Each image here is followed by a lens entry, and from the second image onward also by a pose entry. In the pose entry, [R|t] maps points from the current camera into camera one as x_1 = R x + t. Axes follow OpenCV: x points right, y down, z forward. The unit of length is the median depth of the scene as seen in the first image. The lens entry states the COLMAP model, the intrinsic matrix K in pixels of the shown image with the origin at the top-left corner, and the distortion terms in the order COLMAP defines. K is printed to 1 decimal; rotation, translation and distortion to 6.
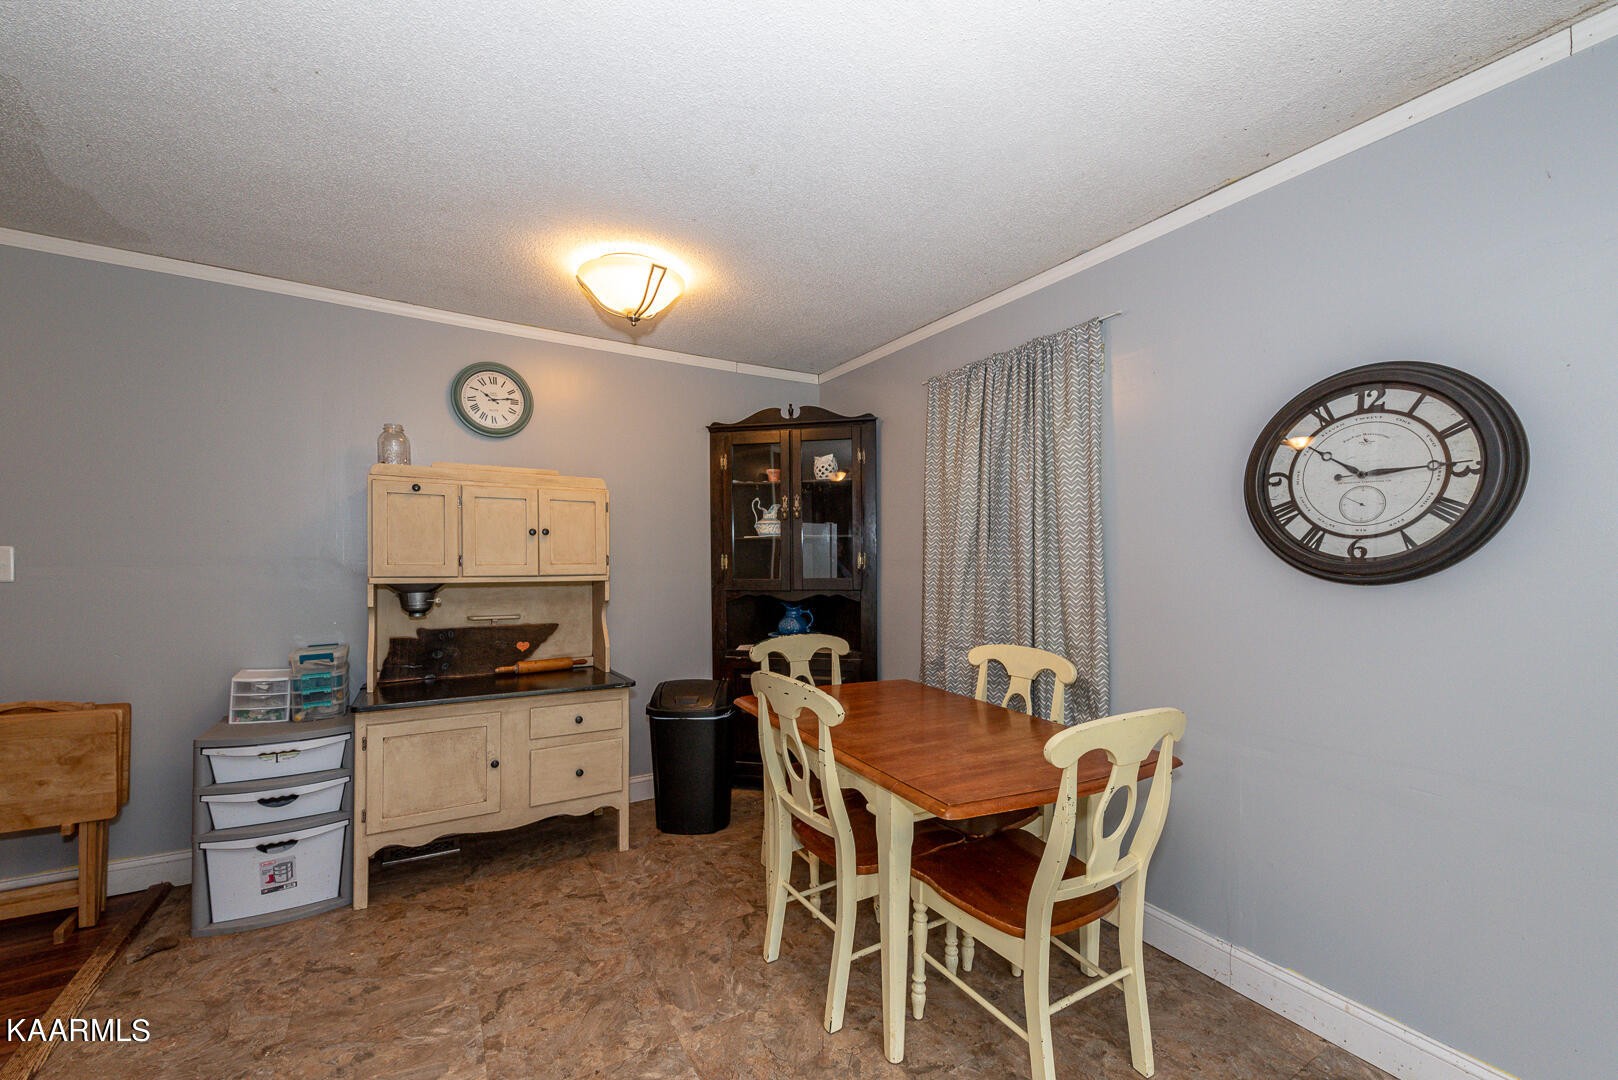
lens RADIAL K [[640.0, 0, 814.8], [0, 640.0, 571.7], [0, 0, 1]] dist [0.013120, -0.003984]
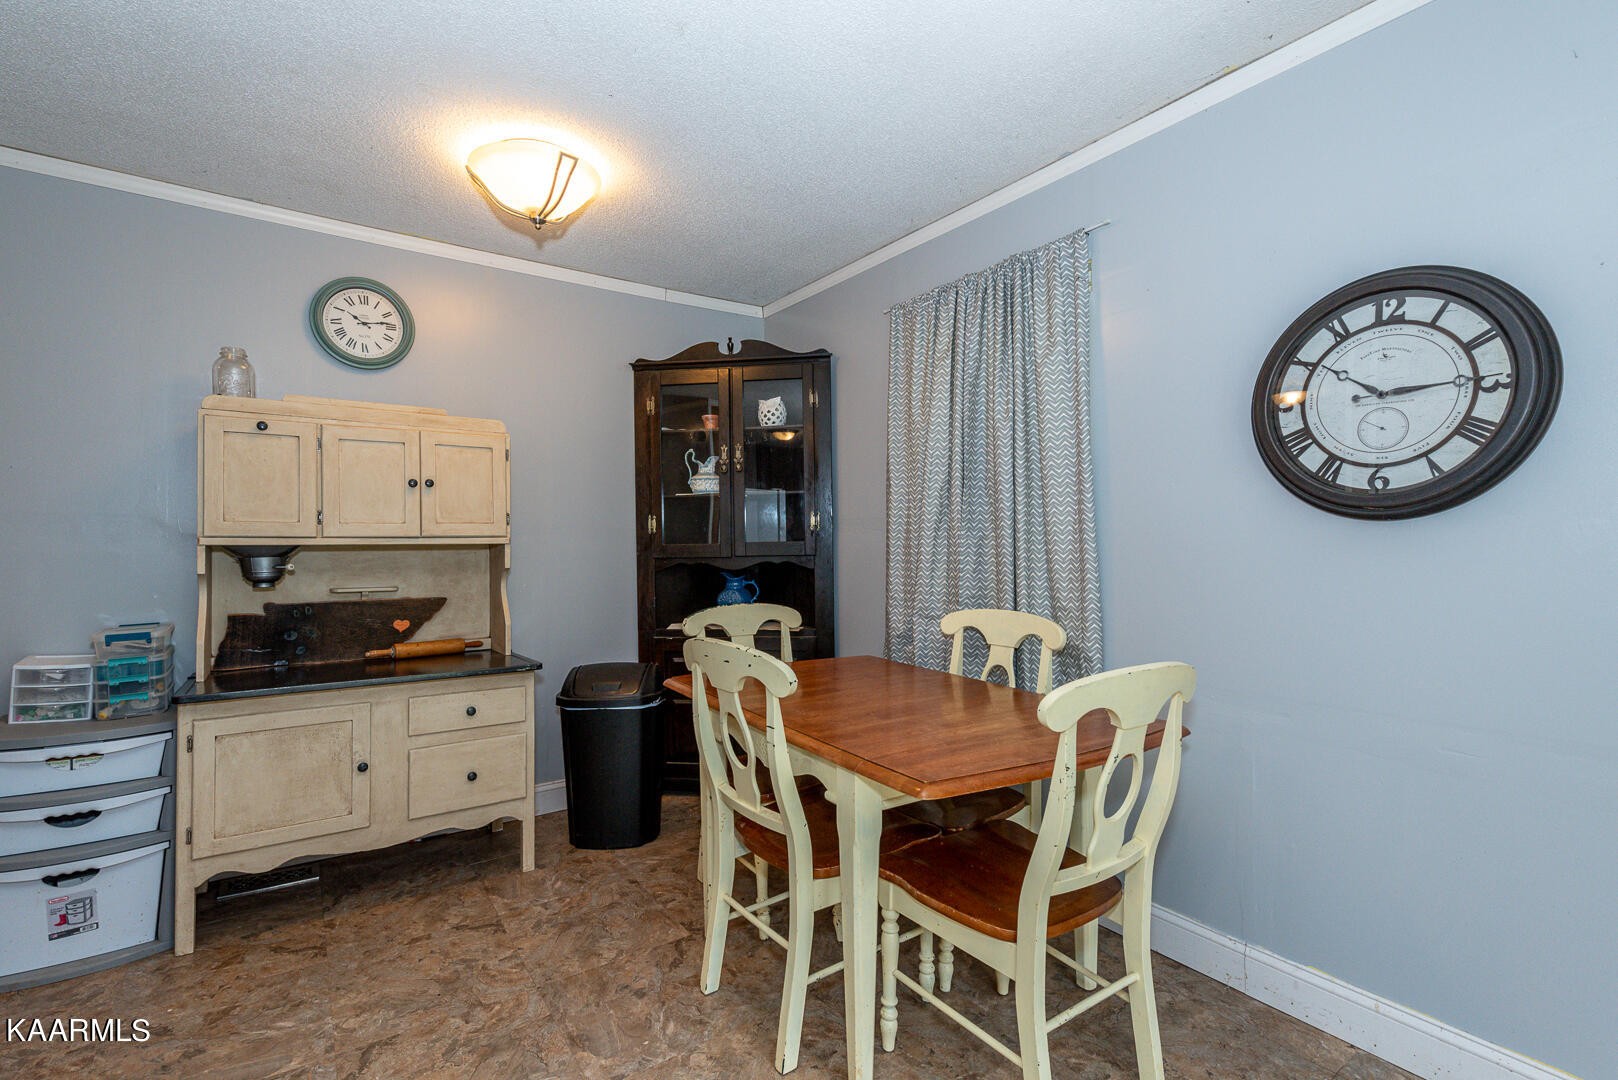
lens RADIAL K [[728.0, 0, 813.4], [0, 728.0, 548.6], [0, 0, 1]] dist [0.008786, -0.004199]
pose [[0.997283, -0.007159, 0.073315, -0.000337], [0.008352, 0.999837, -0.015983, 0.048805], [-0.073188, 0.016552, 0.997181, 0.045768]]
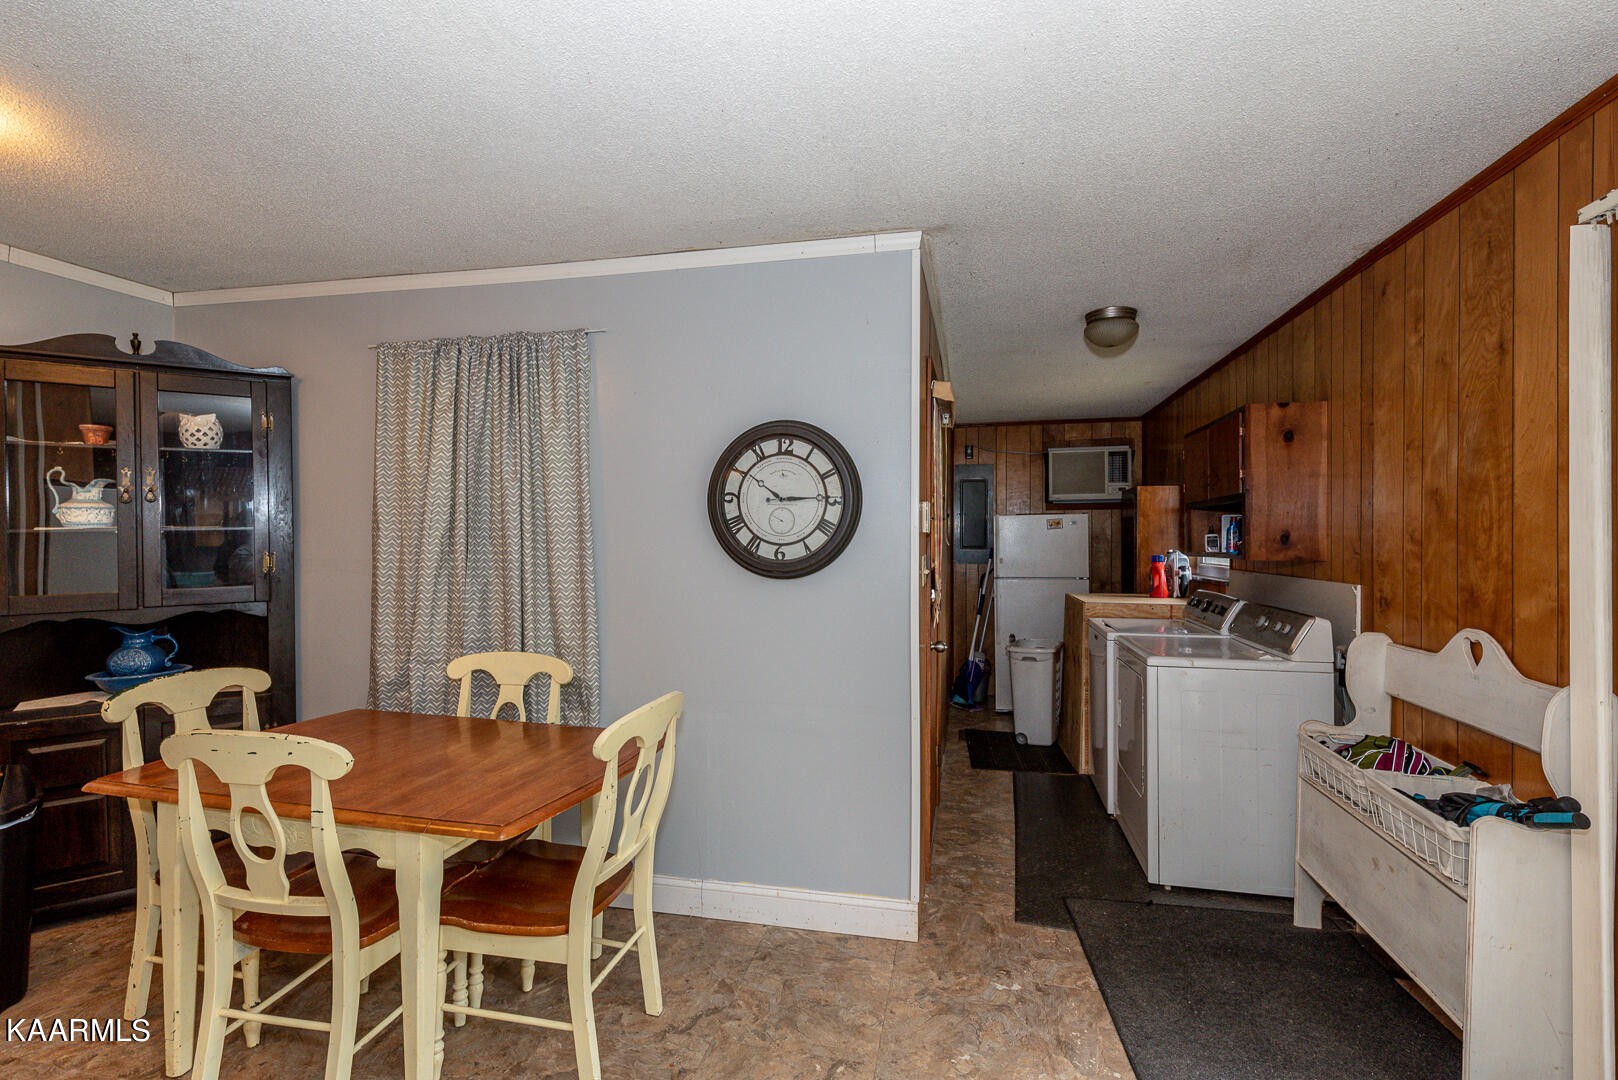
lens RADIAL K [[749.8, 0, 810.3], [0, 749.8, 536.1], [0, 0, 1]] dist [0.017629, -0.005502]
pose [[0.679167, -0.006382, 0.733956, -0.200788], [0.016000, 0.999853, -0.006112, -0.043256], [-0.733809, 0.015894, 0.679170, -0.091975]]
